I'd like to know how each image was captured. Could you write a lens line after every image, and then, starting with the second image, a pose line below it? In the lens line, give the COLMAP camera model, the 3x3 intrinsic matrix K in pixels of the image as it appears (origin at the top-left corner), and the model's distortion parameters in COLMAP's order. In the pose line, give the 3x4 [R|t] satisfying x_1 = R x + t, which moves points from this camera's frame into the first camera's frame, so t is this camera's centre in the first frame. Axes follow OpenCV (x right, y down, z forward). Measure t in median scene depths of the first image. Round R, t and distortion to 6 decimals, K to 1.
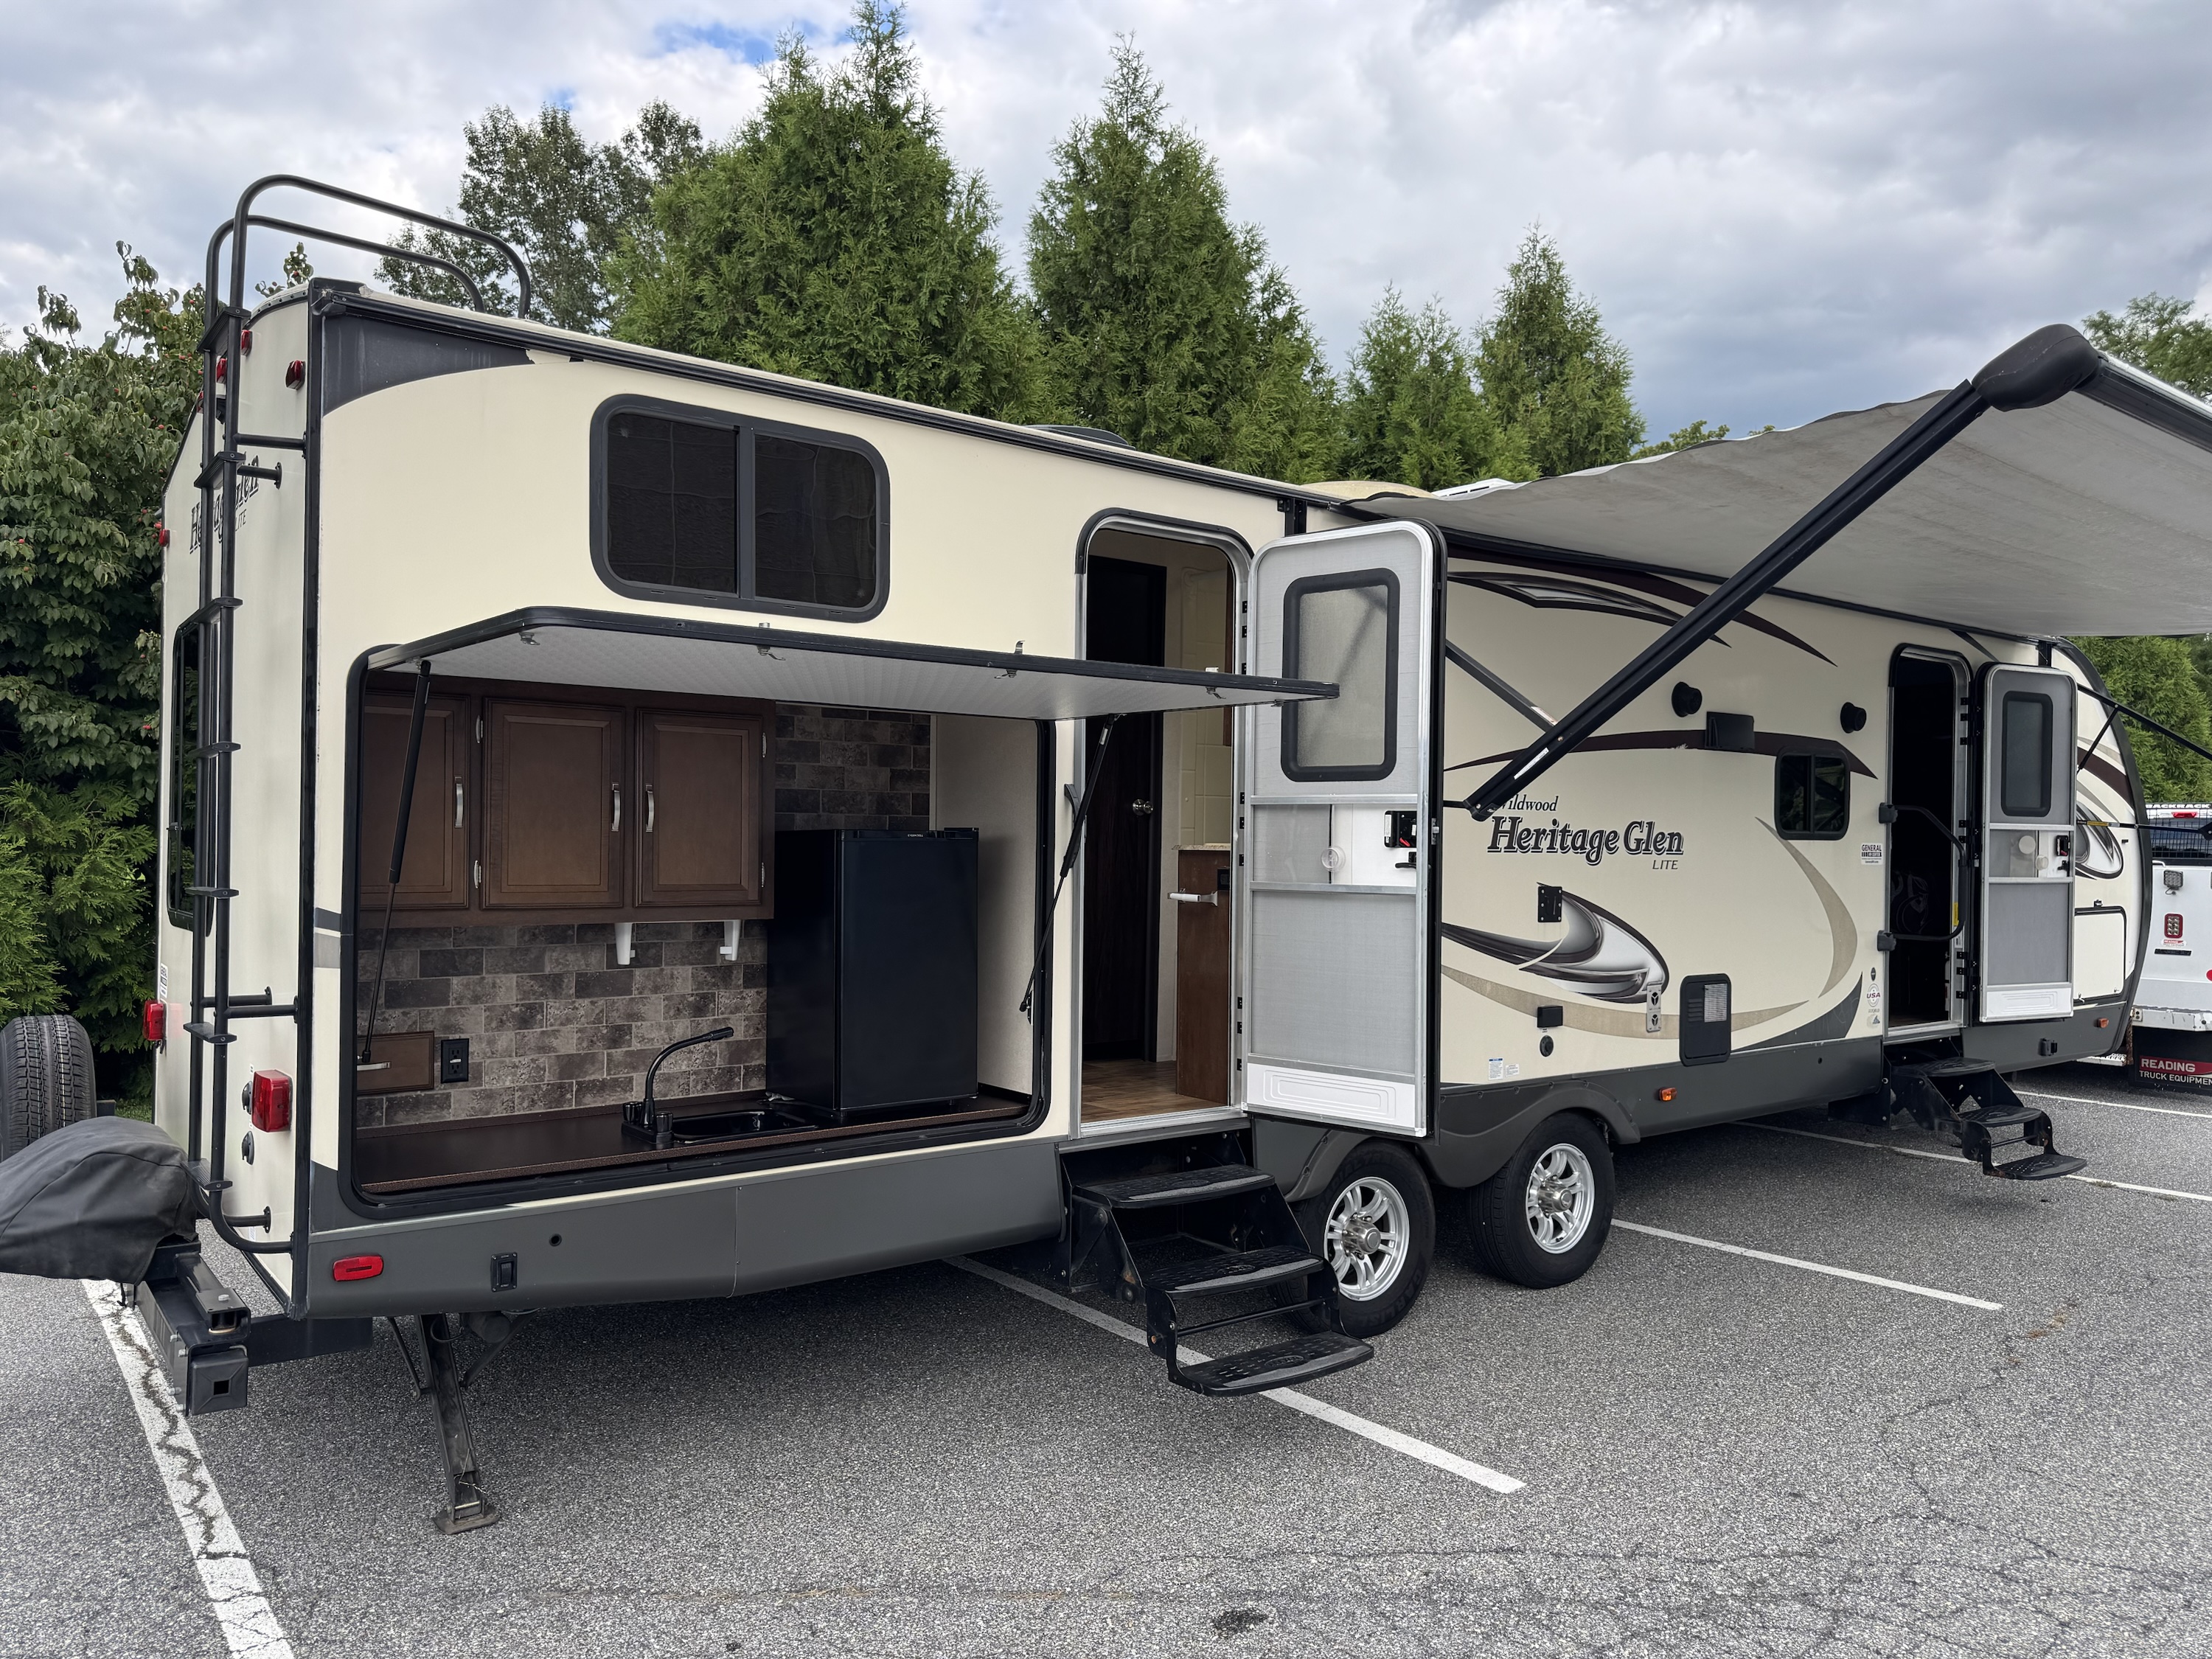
lens RADIAL K [[1571.1, 0, 1090.9], [0, 1571.1, 833.5], [0, 0, 1]] dist [0.028599, -0.022275]
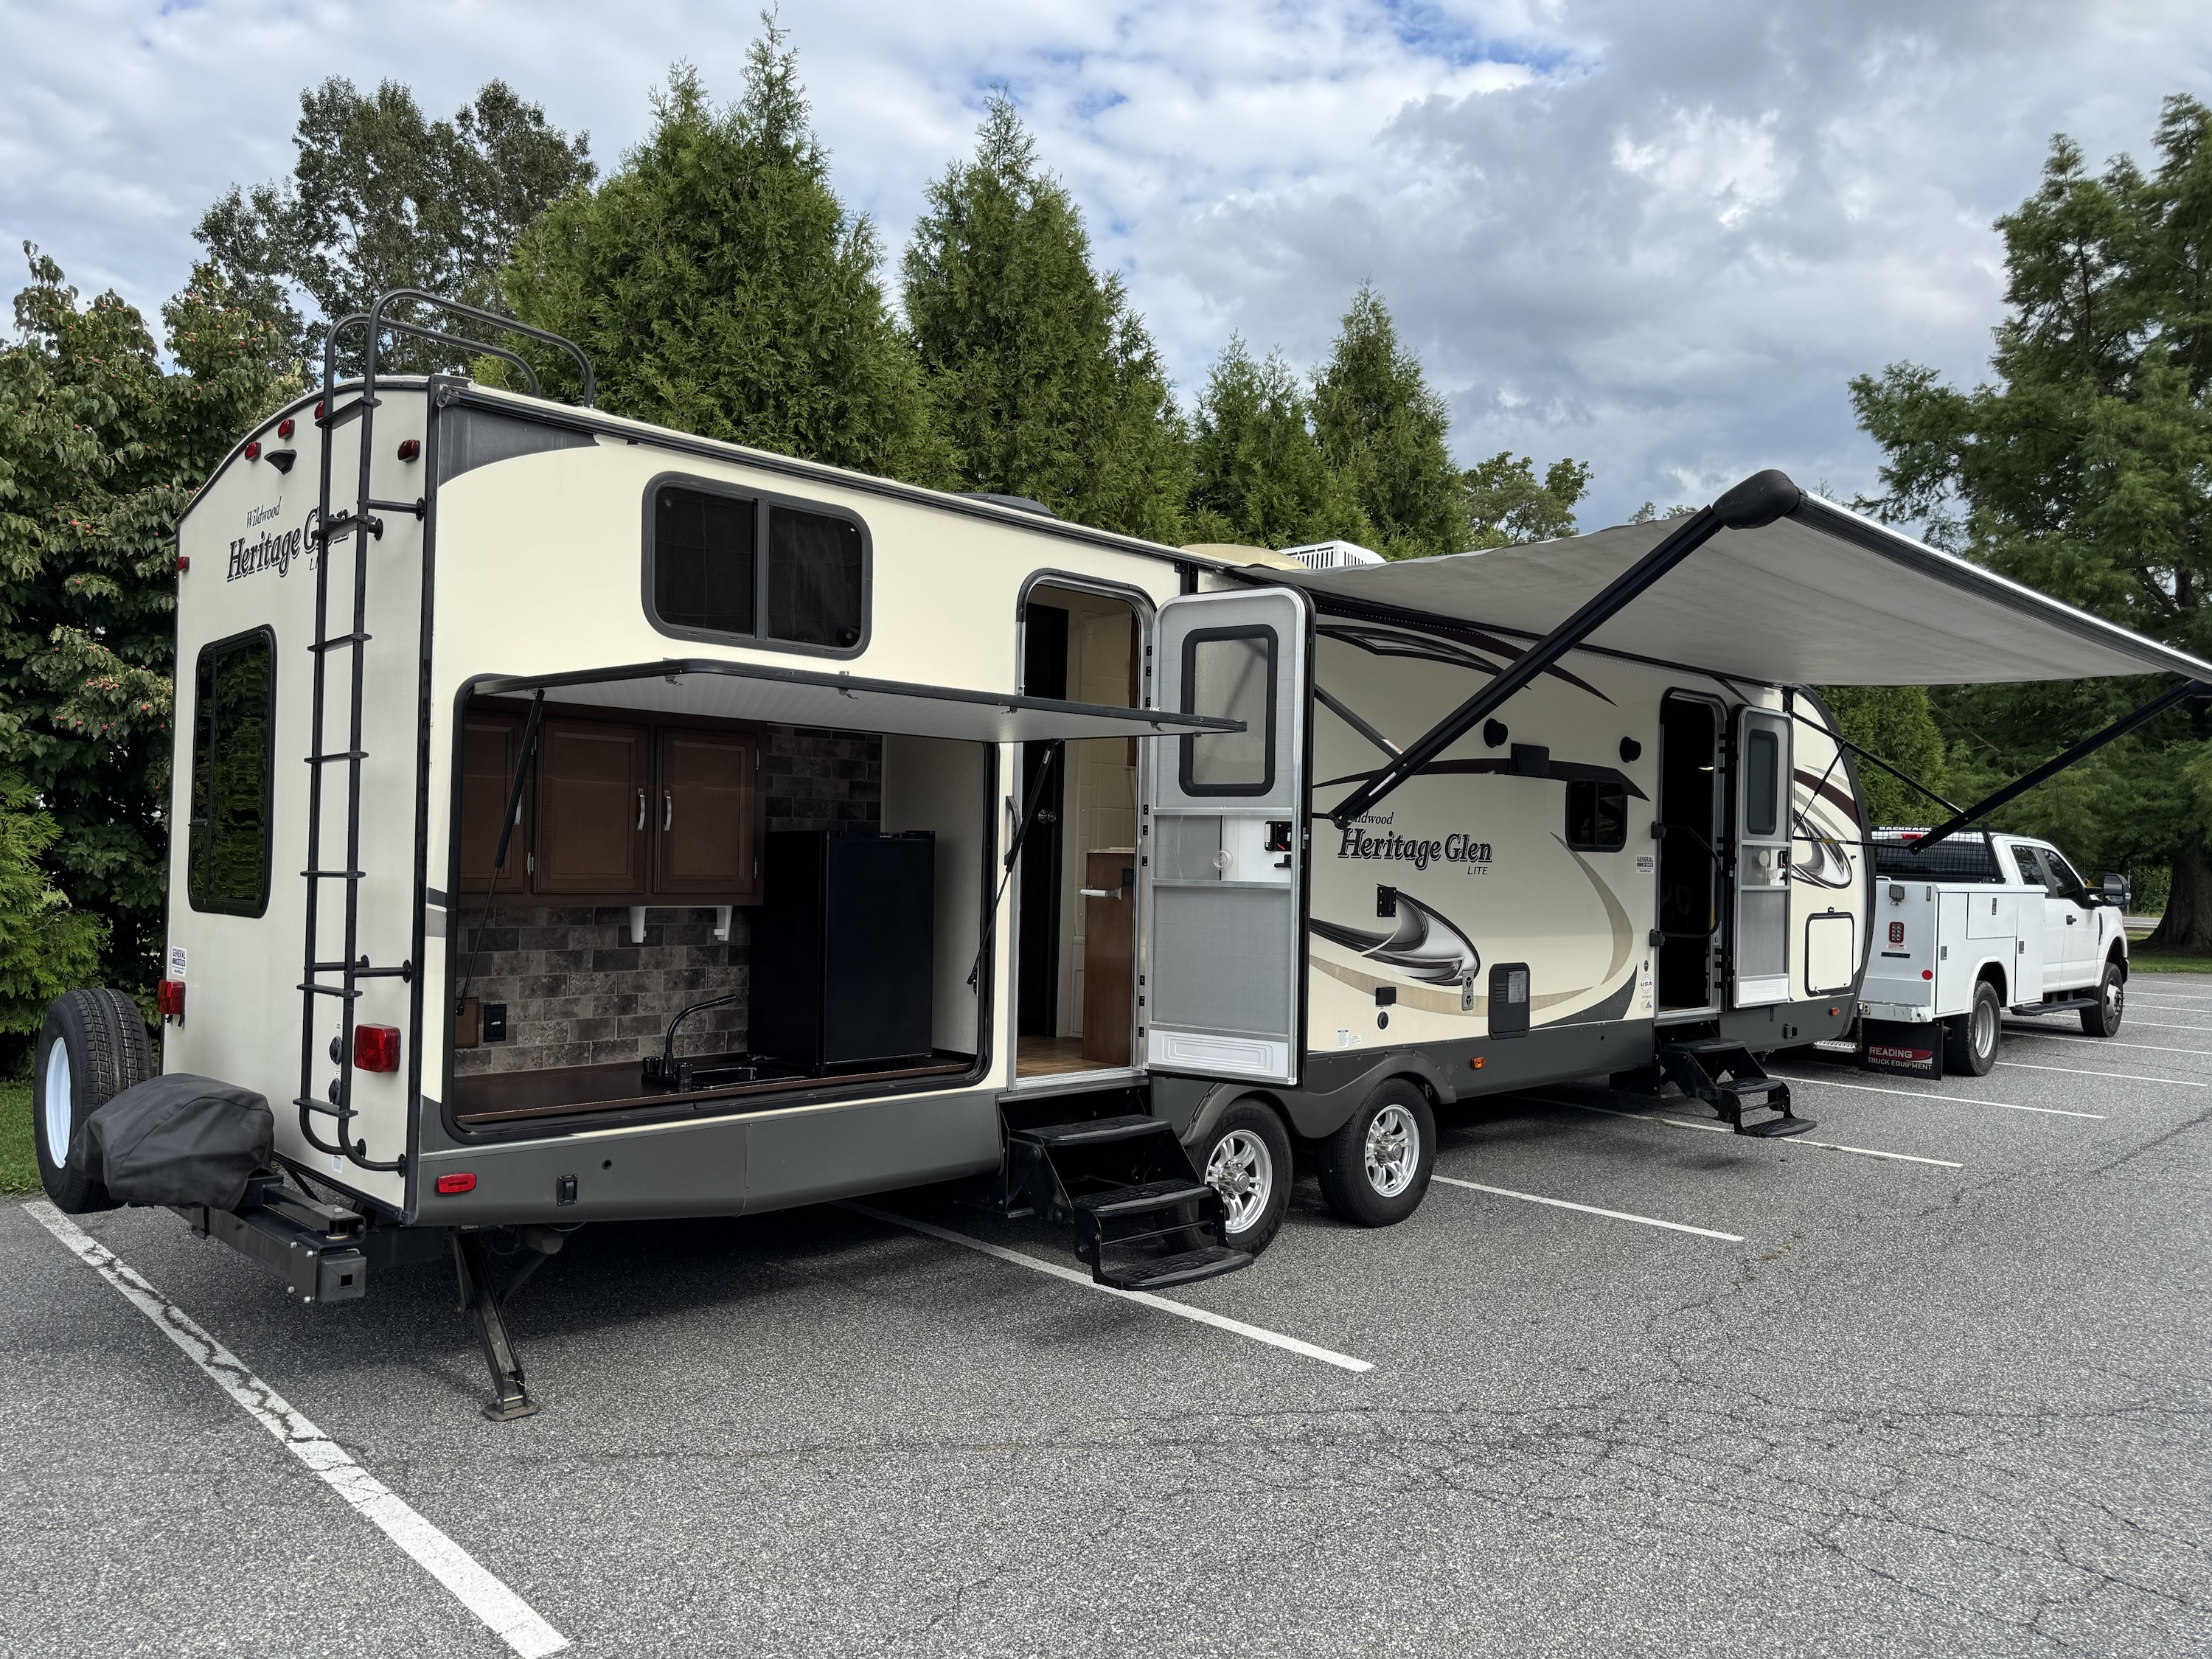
lens RADIAL K [[1571.1, 0, 1102.2], [0, 1571.1, 817.1], [0, 0, 1]] dist [0.028599, -0.022275]
pose [[0.992260, 0.017818, 0.122889, -0.089367], [-0.016518, 0.999796, -0.011588, -0.002712], [-0.123070, 0.009468, 0.992353, -0.192597]]
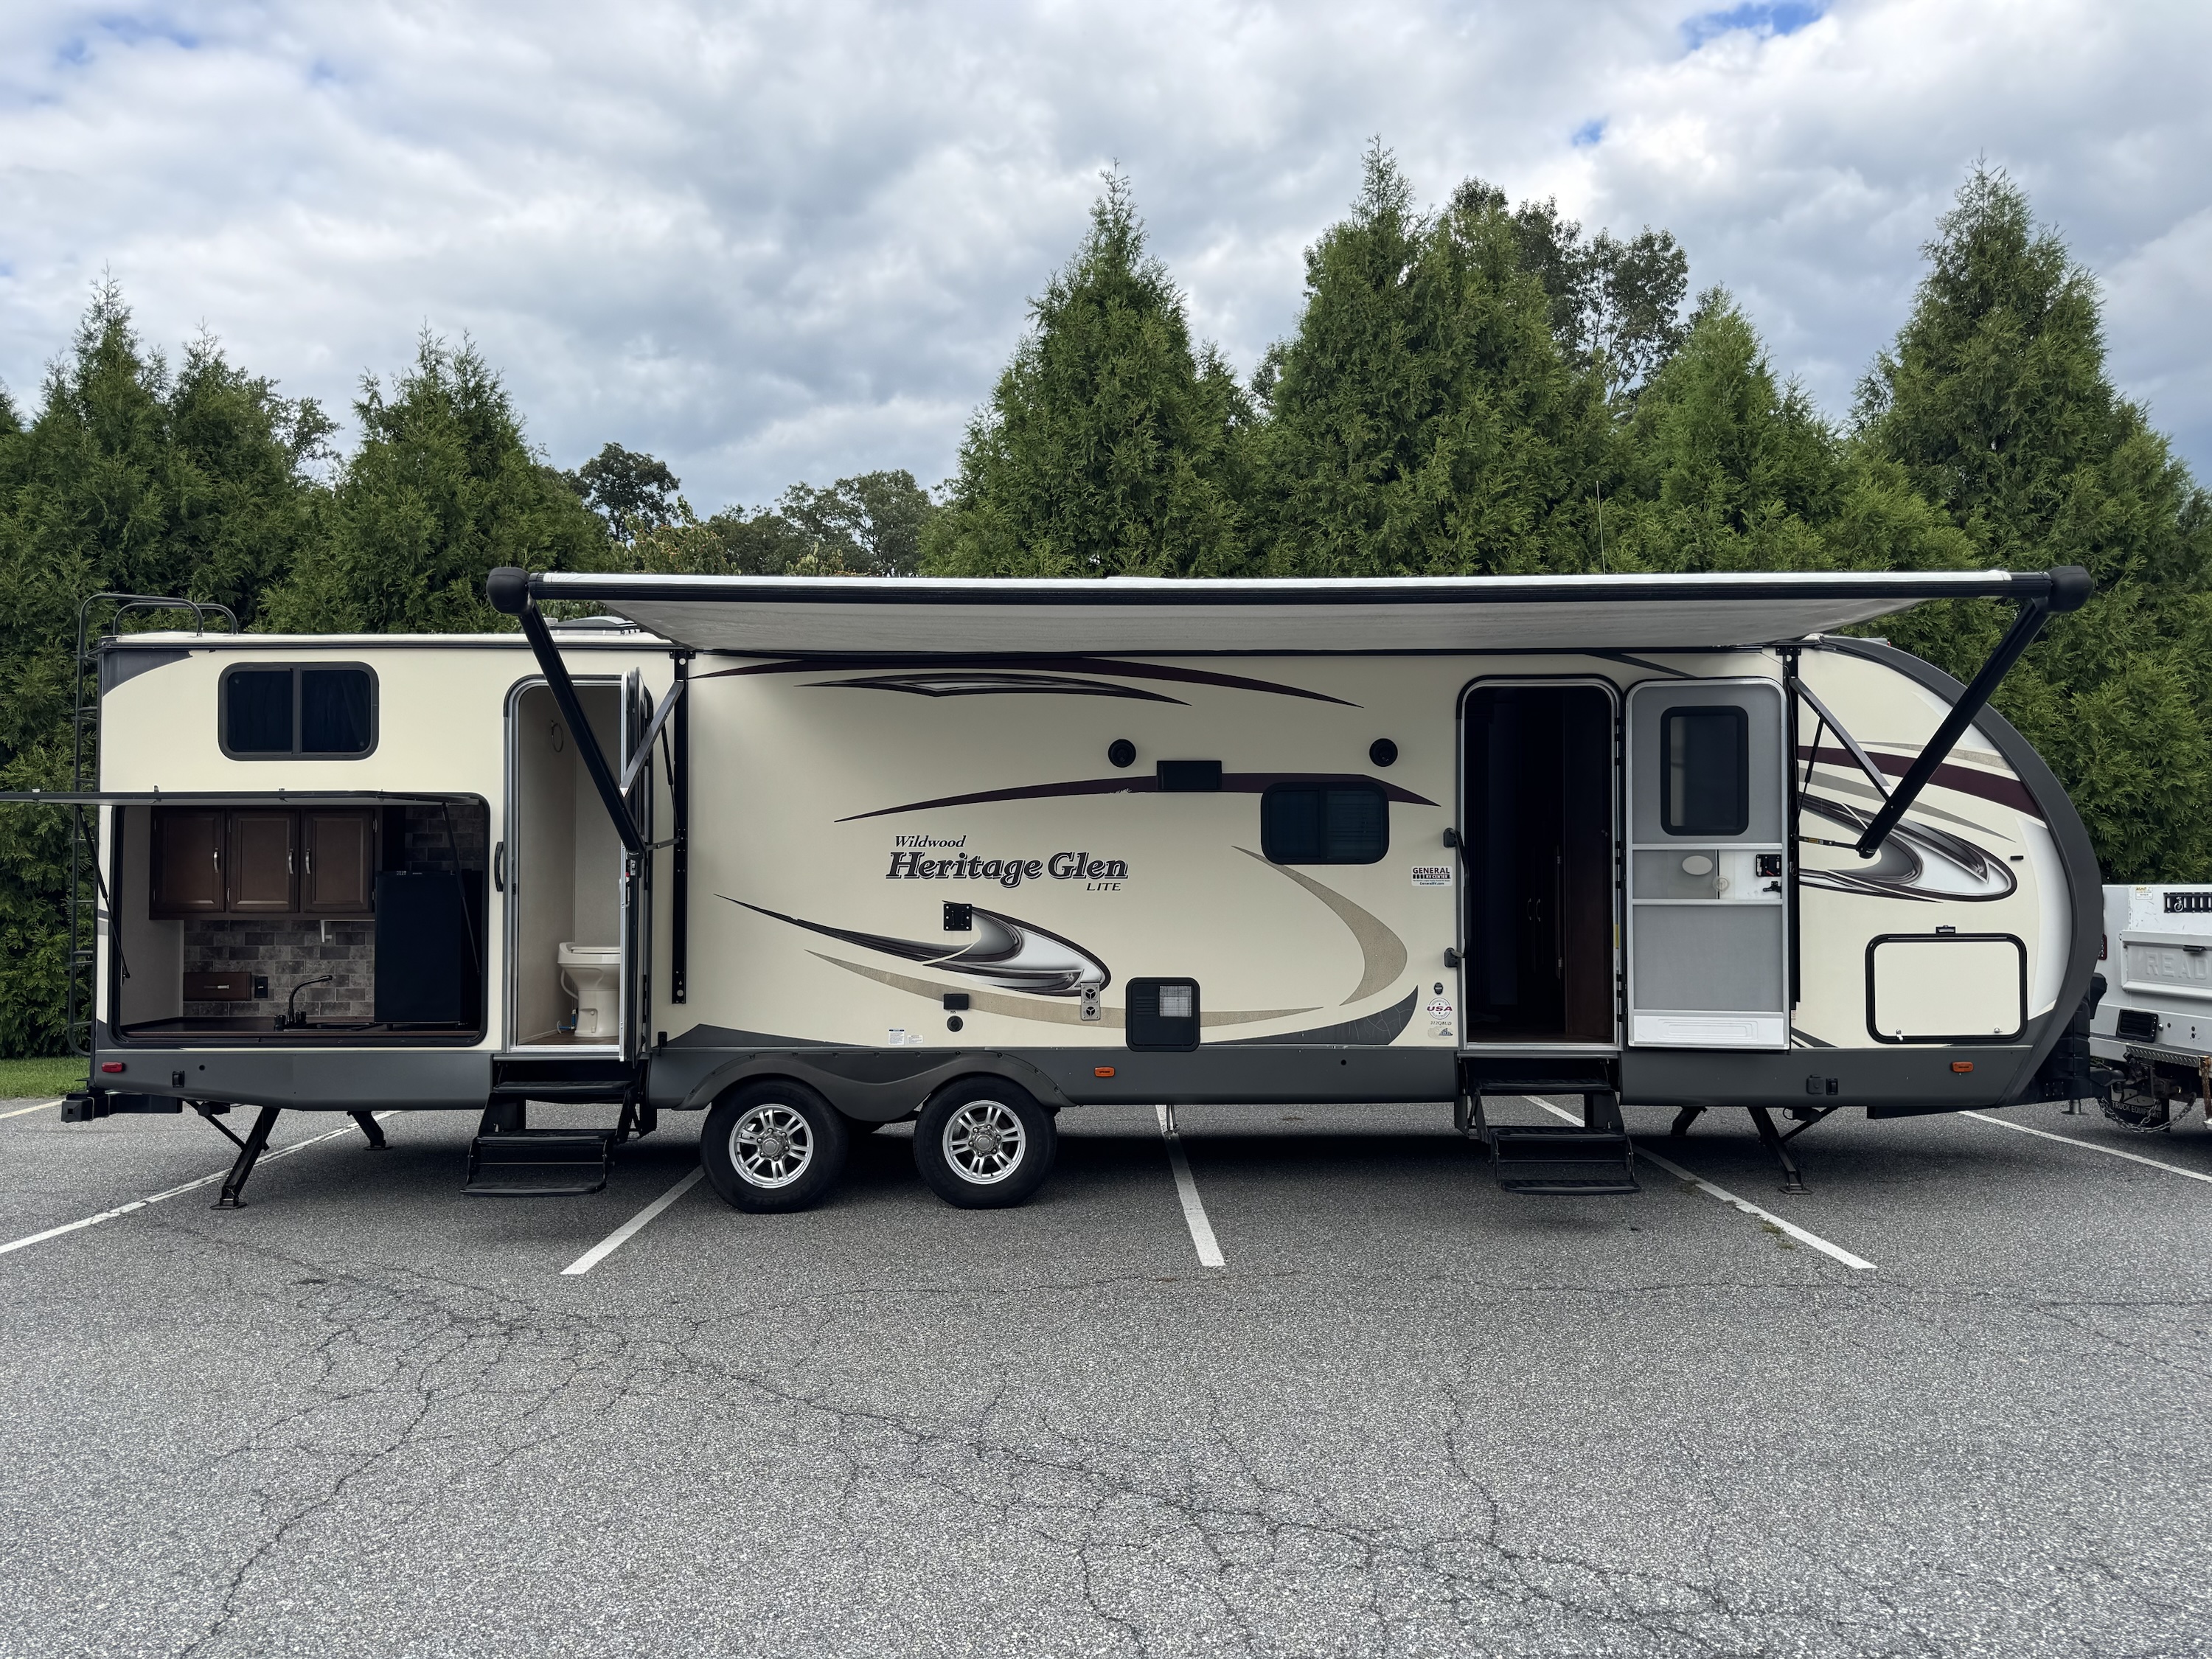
lens RADIAL K [[1571.1, 0, 1094.7], [0, 1571.1, 830.4], [0, 0, 1]] dist [0.028599, -0.022275]
pose [[0.800100, -0.024315, -0.599374, 1.470514], [0.015980, 0.999688, -0.019222, -0.001208], [0.599654, 0.005802, 0.800238, 0.012809]]
